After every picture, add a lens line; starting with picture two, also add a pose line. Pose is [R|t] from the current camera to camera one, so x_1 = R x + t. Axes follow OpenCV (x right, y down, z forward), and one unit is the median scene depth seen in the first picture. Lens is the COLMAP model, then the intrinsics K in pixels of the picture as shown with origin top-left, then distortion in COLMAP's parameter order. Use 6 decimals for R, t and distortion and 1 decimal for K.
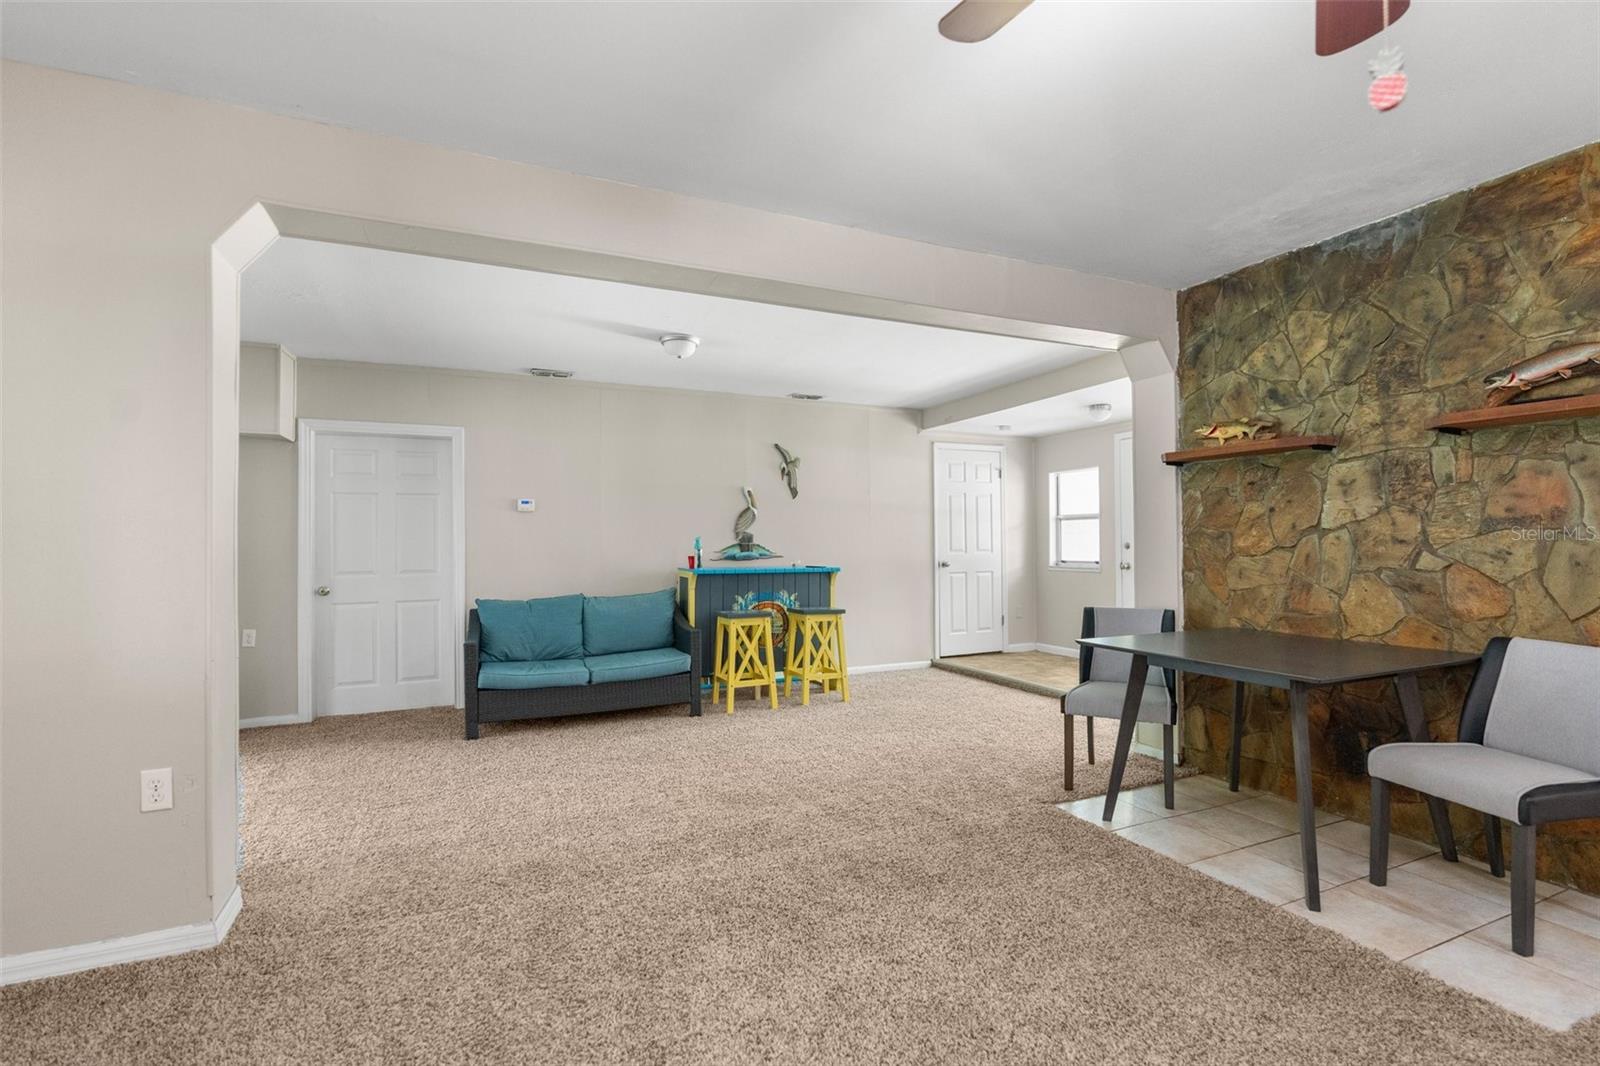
lens RADIAL K [[741.7, 0, 799.9], [0, 741.7, 540.2], [0, 0, 1]] dist [-0.011567, 0.002598]
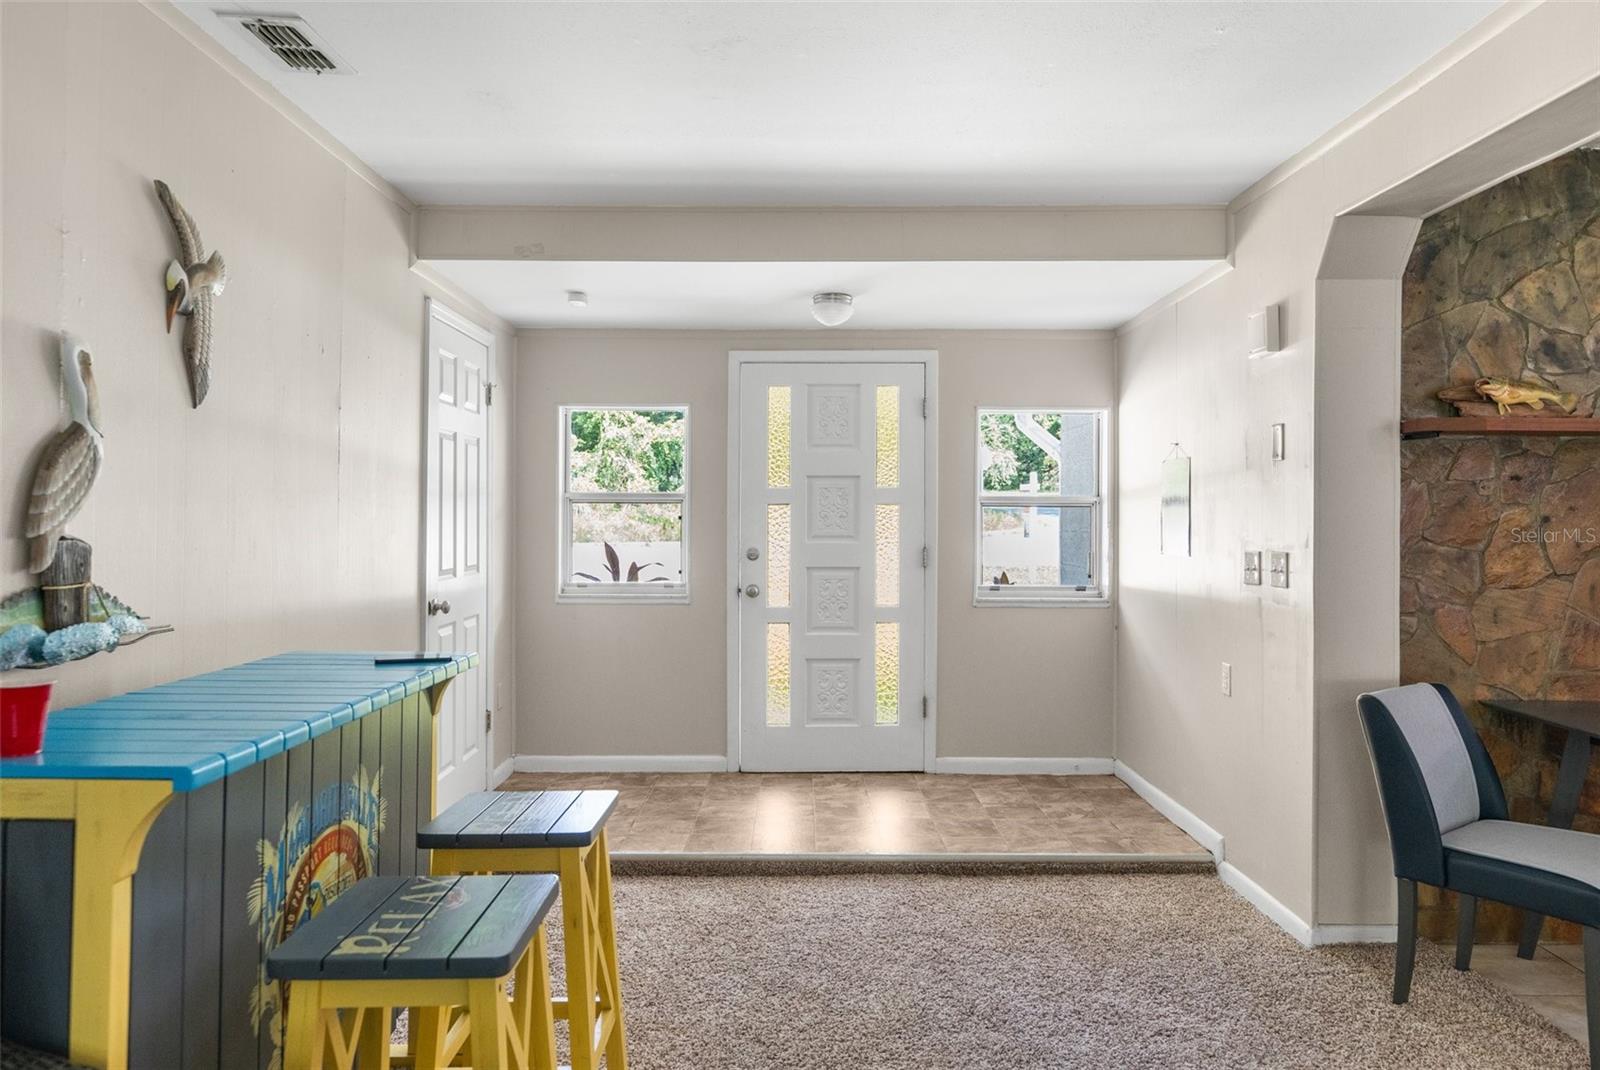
lens RADIAL K [[1049.7, 0, 806.1], [0, 1049.7, 518.1], [0, 0, 1]] dist [0.003899, 0.000387]
pose [[0.395511, 0.008589, 0.918421, -0.494789], [-0.009589, 0.999940, -0.005221, -0.030024], [-0.918411, -0.006742, 0.395570, 1.201184]]
